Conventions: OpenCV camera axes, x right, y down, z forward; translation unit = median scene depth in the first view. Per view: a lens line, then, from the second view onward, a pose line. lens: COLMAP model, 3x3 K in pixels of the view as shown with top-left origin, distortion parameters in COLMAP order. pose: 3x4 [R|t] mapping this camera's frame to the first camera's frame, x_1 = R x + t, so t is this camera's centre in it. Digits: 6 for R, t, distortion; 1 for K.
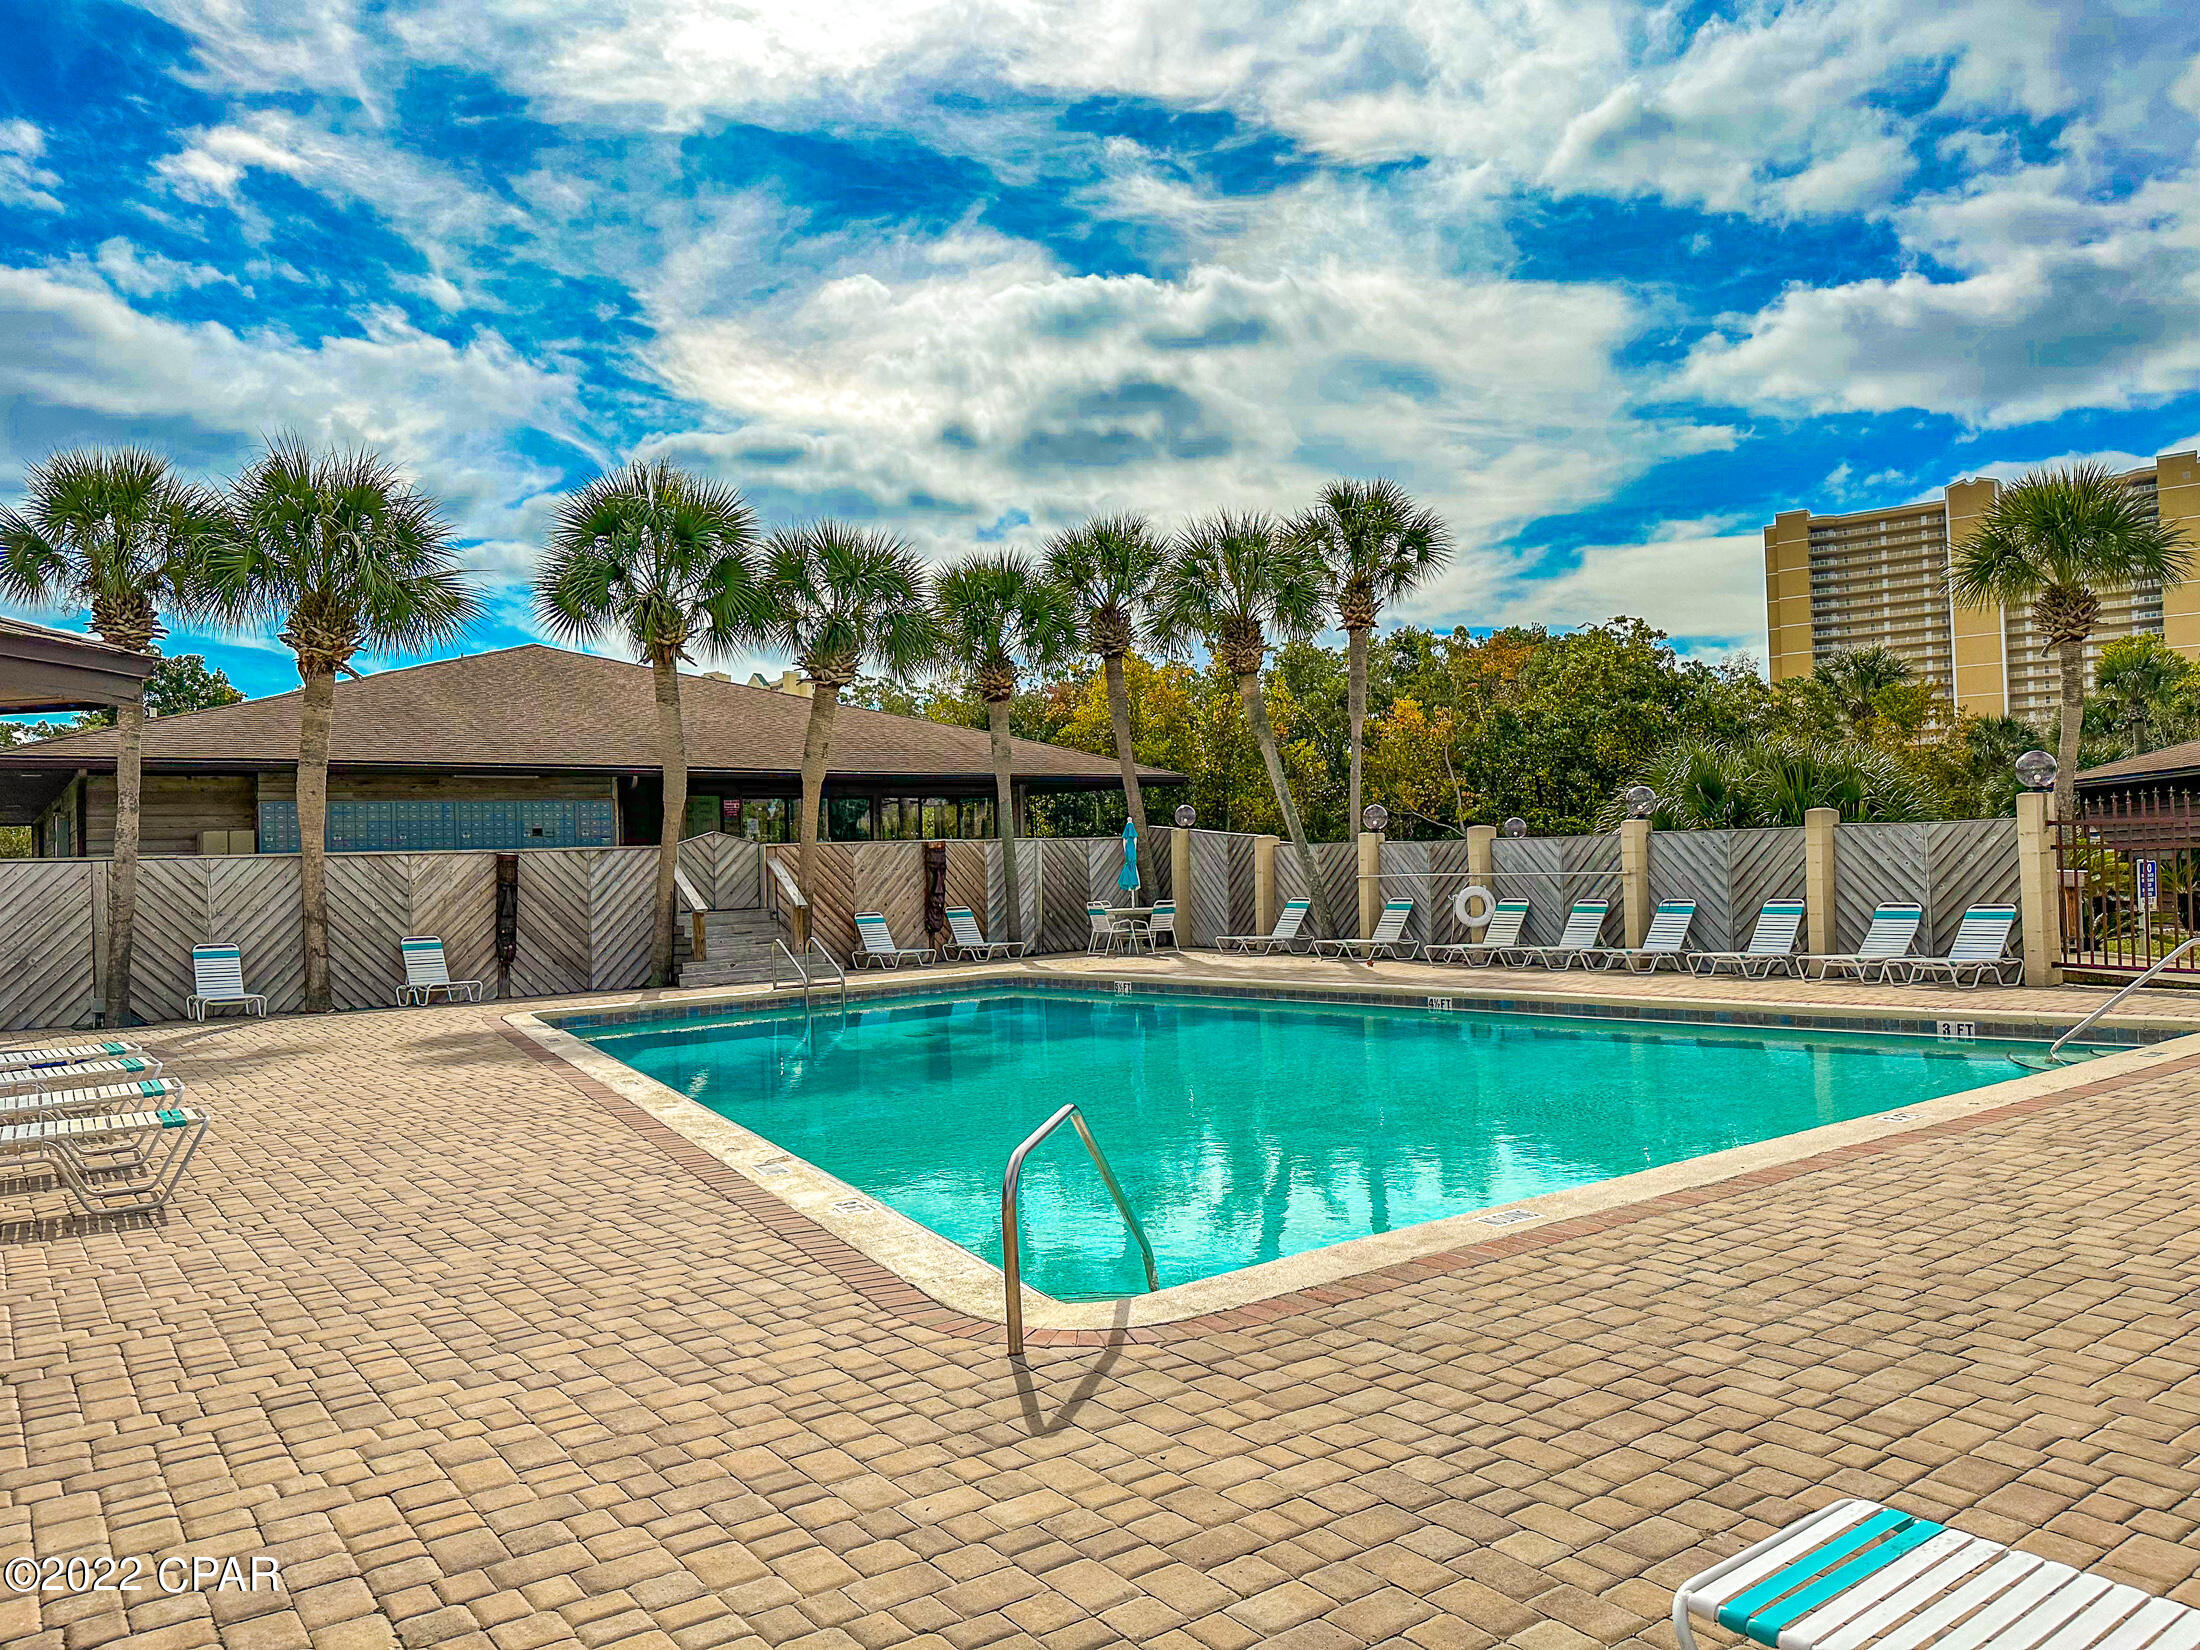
lens RADIAL K [[1541.0, 0, 1106.0], [0, 1541.0, 818.0], [0, 0, 1]] dist [0.059867, -0.072392]
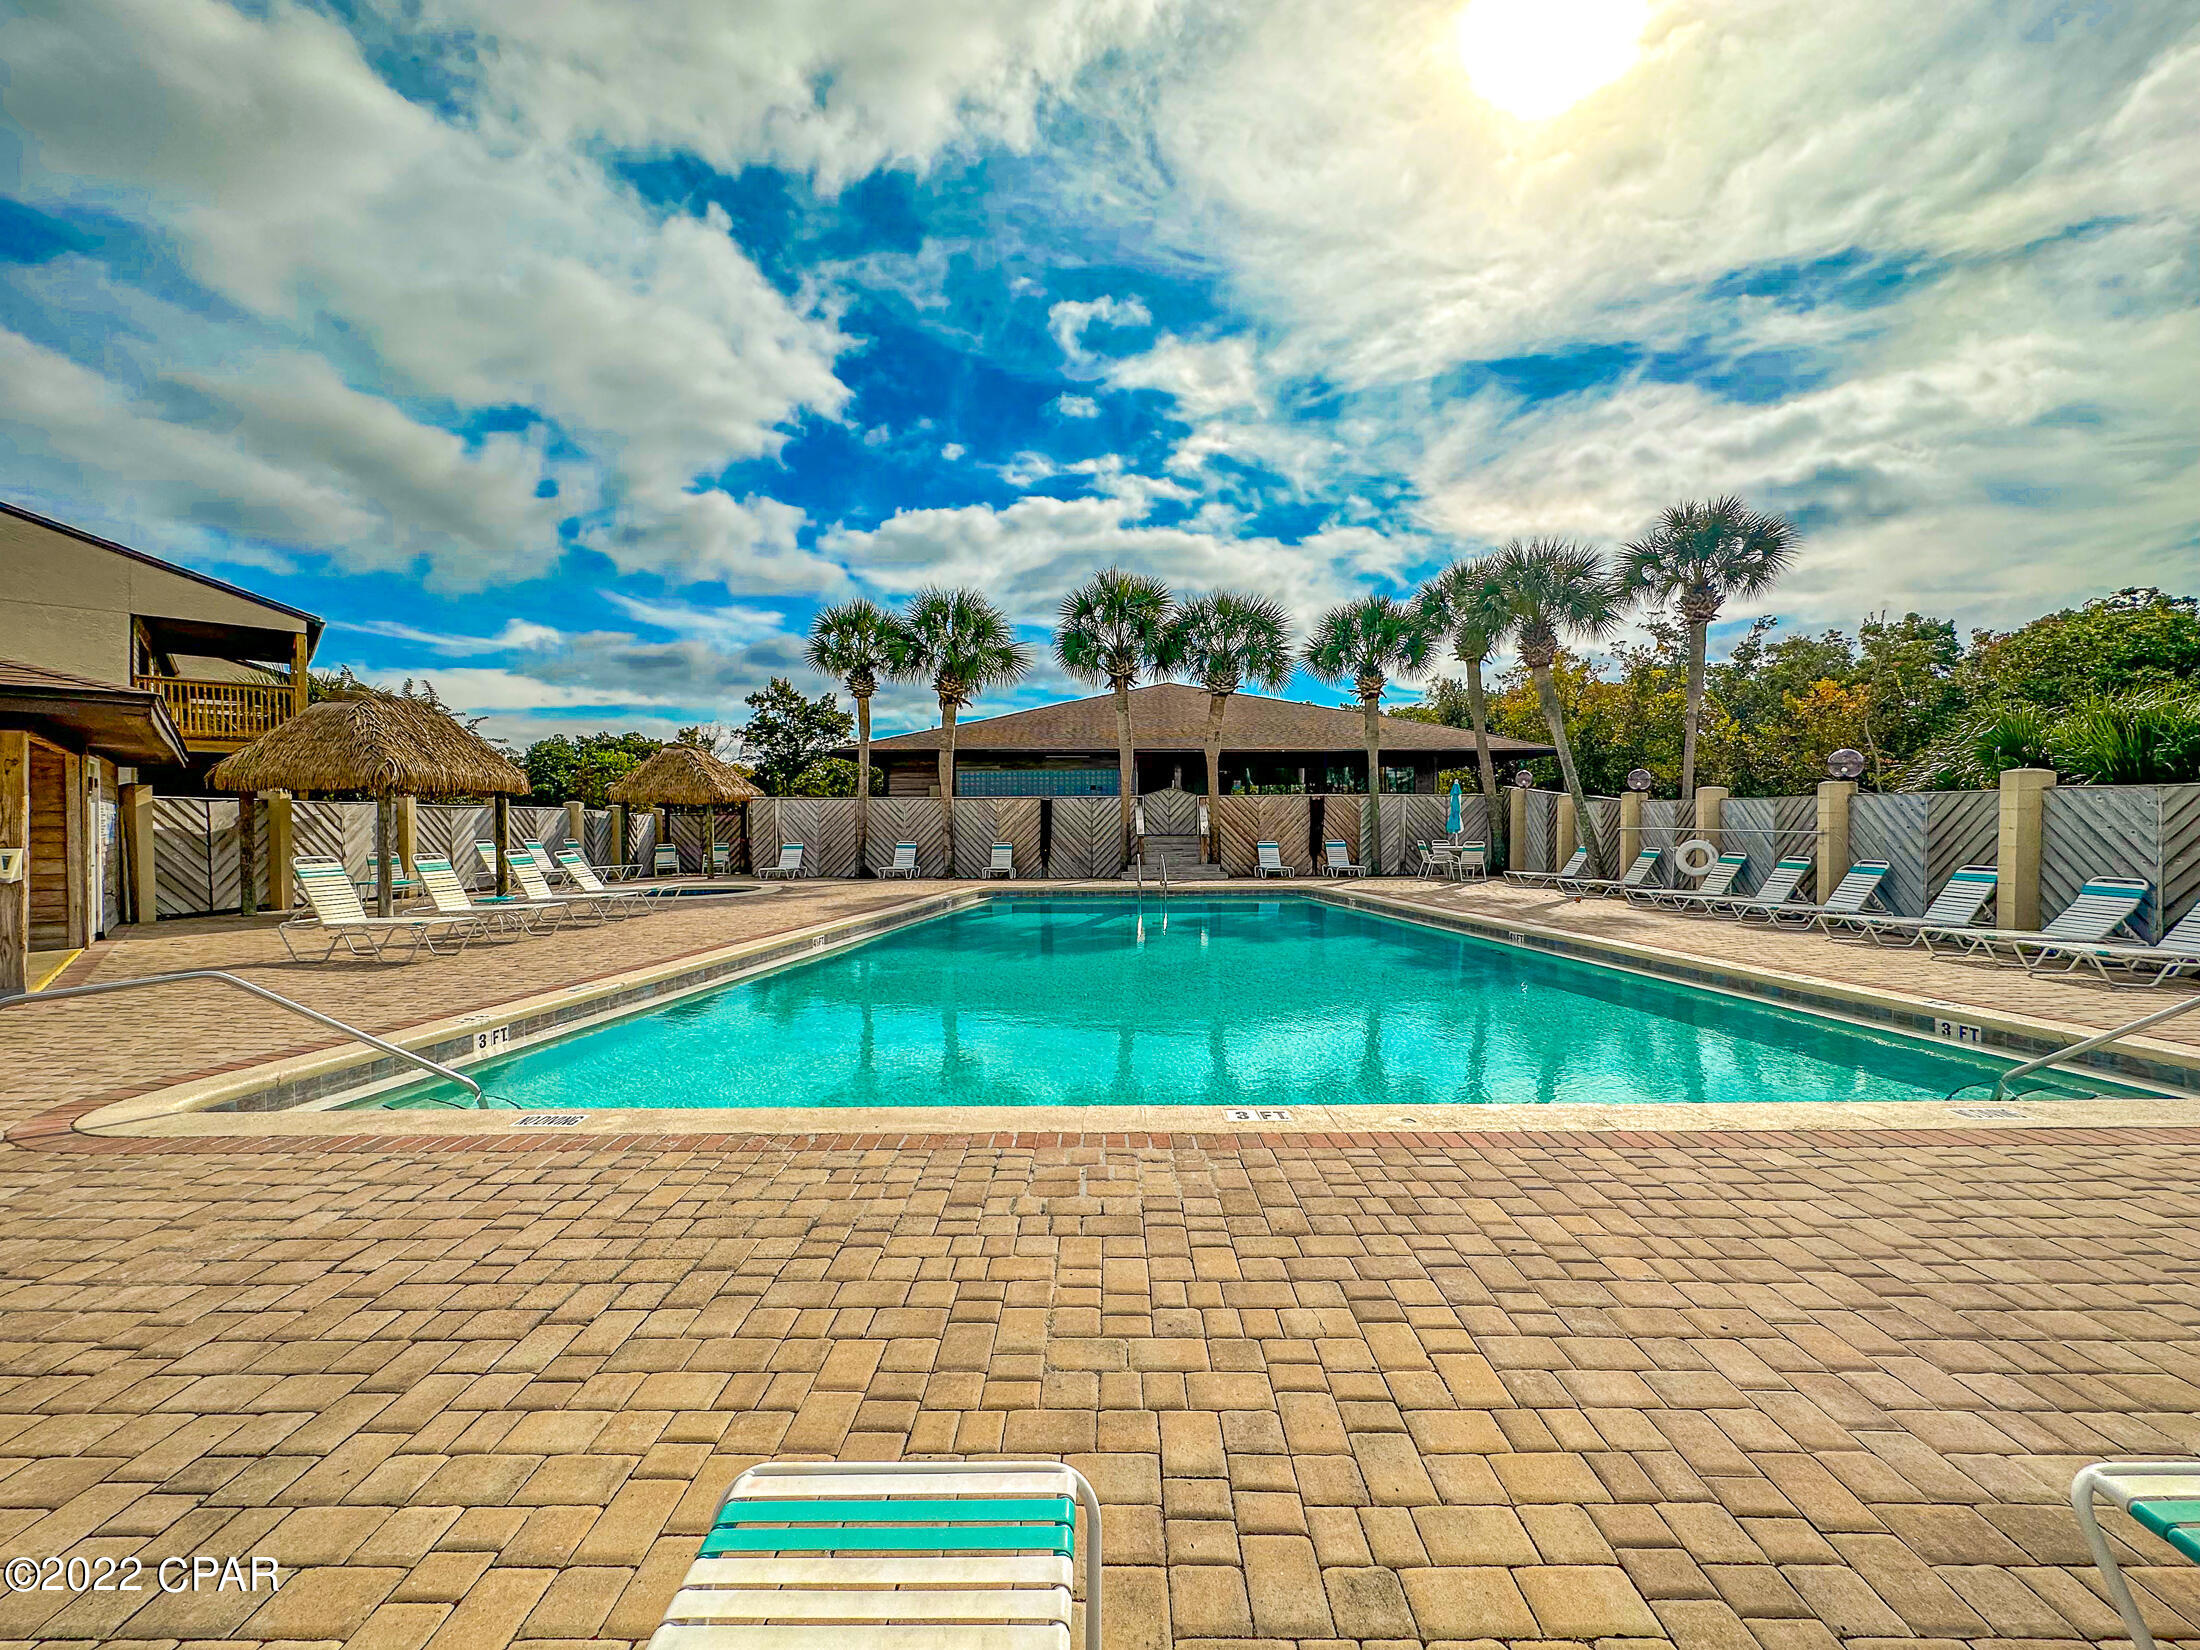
lens RADIAL K [[880.8, 0, 1105.4], [0, 880.8, 799.4], [0, 0, 1]] dist [-0.031873, 0.009826]
pose [[0.787199, 0.014590, -0.616526, 0.250344], [-0.002367, 0.999784, 0.020637, 0.001701], [0.616695, -0.014786, 0.787064, 0.193216]]
